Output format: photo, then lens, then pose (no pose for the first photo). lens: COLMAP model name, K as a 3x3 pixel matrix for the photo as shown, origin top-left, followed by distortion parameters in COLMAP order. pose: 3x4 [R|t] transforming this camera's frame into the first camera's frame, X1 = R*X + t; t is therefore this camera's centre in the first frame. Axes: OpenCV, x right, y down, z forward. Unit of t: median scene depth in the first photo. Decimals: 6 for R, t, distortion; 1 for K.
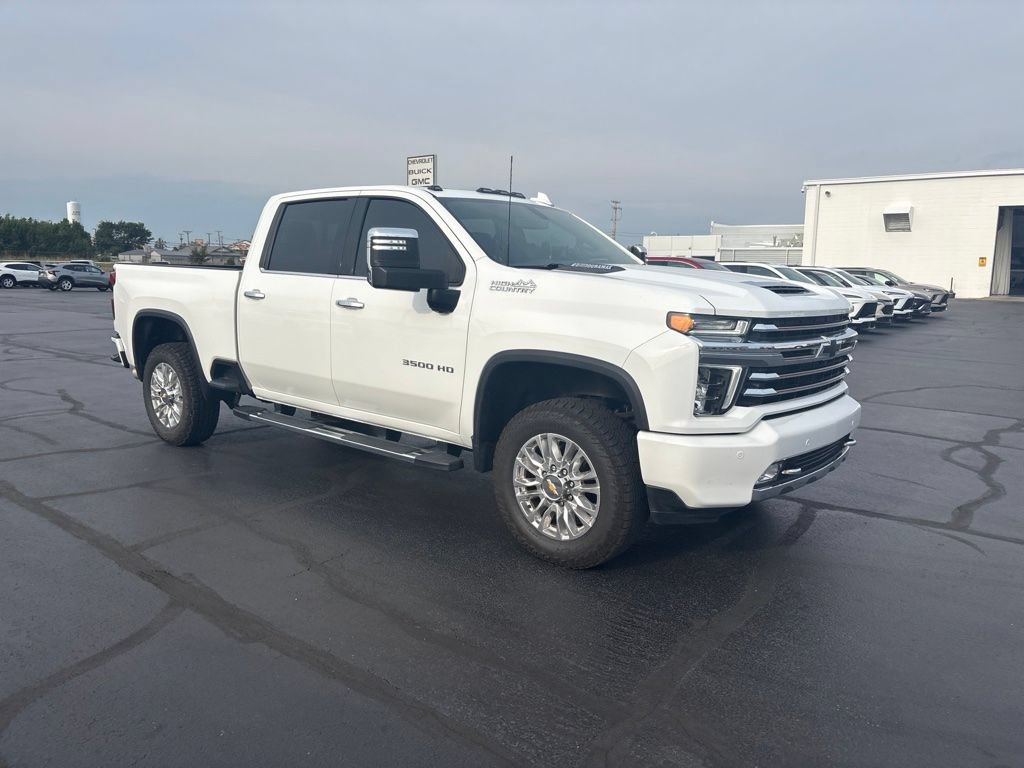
lens RADIAL K [[780.1, 0, 521.5], [0, 780.1, 397.9], [0, 0, 1]] dist [0.028251, -0.004727]
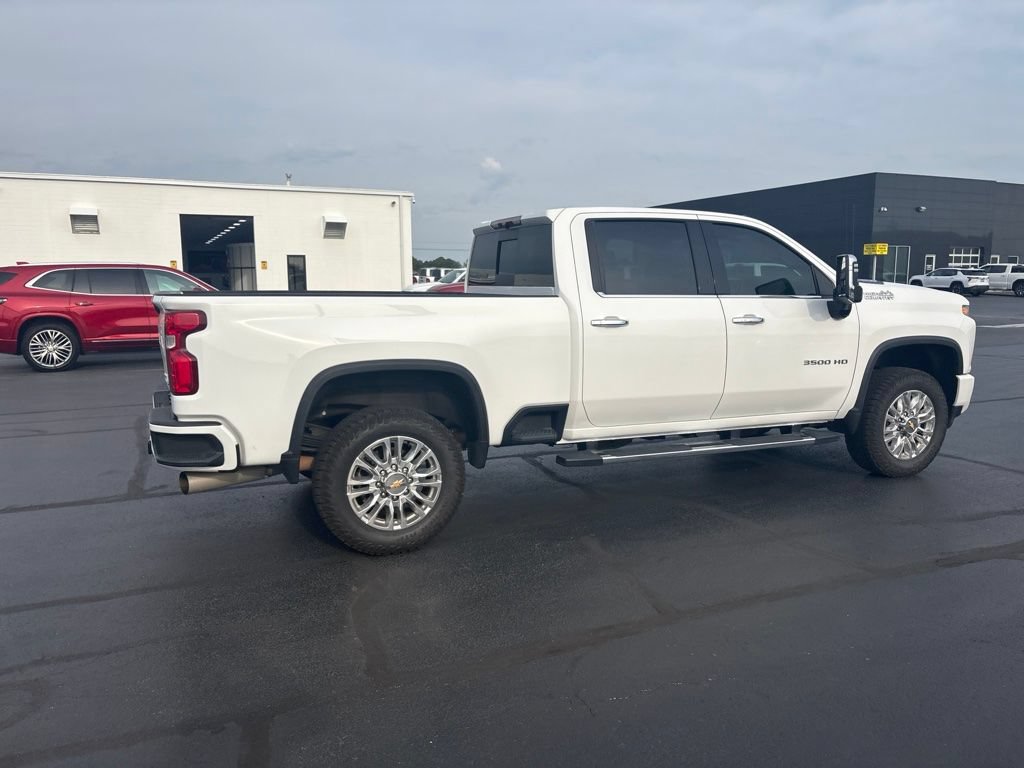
lens RADIAL K [[787.9, 0, 512.0], [0, 787.9, 384.0], [0, 0, 1]] dist [0.018338, -0.002072]
pose [[0.449763, -0.142520, 0.881704, -1.528061], [0.158438, 0.984261, 0.078277, -0.192567], [-0.878983, 0.104489, 0.465264, 0.881929]]
